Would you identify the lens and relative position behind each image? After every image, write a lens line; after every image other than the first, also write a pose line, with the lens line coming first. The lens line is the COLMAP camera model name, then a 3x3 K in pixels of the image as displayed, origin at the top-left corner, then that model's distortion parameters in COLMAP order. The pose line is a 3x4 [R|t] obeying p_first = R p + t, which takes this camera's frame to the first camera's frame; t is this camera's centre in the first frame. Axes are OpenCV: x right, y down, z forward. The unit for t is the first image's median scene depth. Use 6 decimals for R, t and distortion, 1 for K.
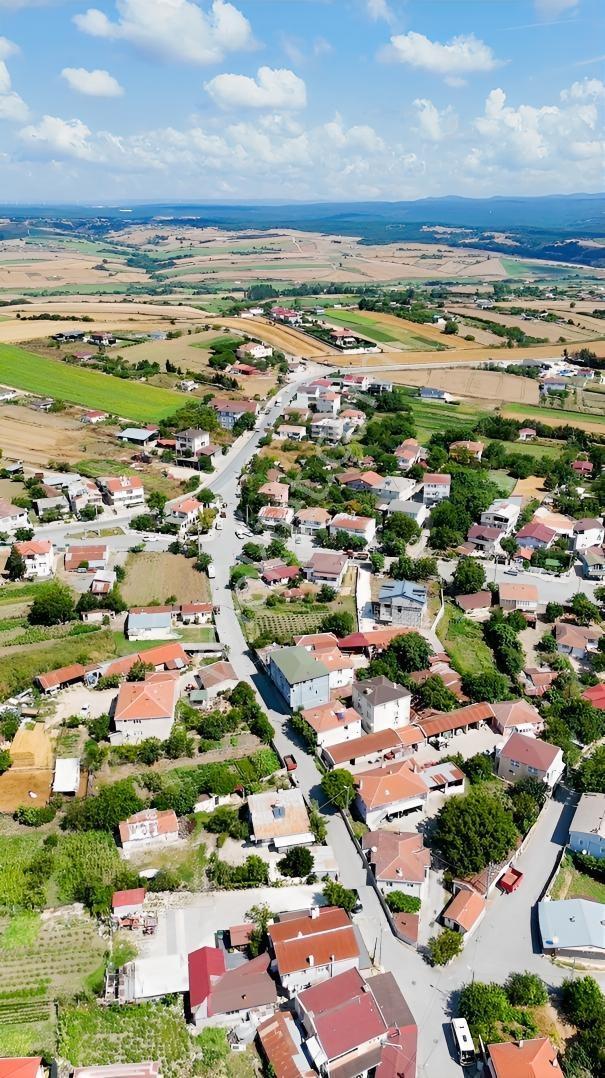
lens RADIAL K [[794.9, 0, 300.8], [0, 794.9, 532.6], [0, 0, 1]] dist [0.087731, -0.112860]
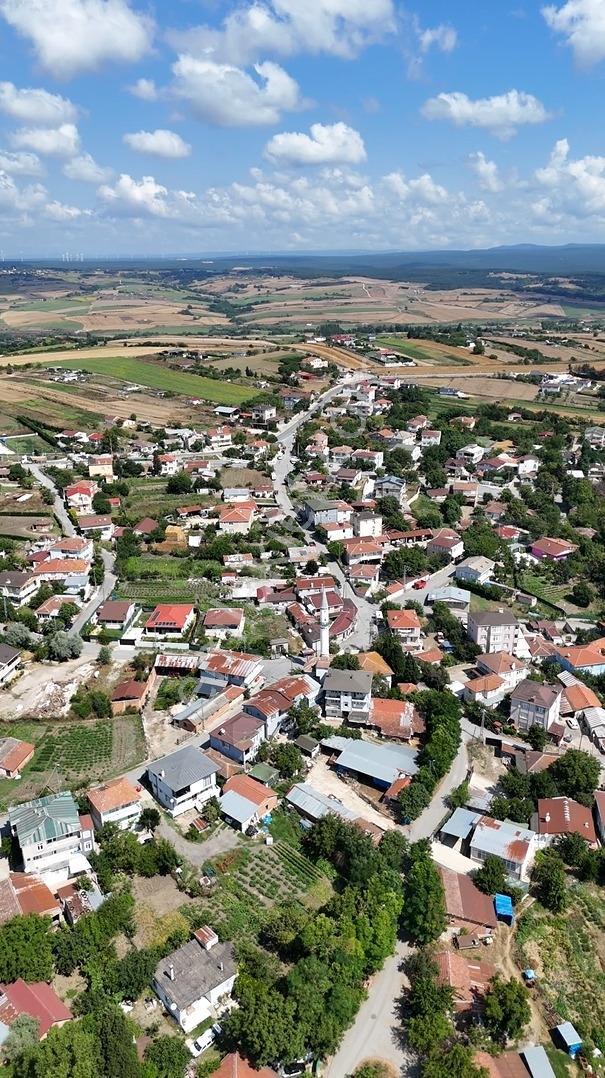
lens RADIAL K [[794.9, 0, 300.8], [0, 794.9, 532.6], [0, 0, 1]] dist [0.087731, -0.112860]
pose [[0.996033, 0.018536, -0.087034, 0.044402], [-0.023235, 0.998309, -0.053287, 0.133393], [0.085899, 0.055098, 0.994779, -0.308470]]
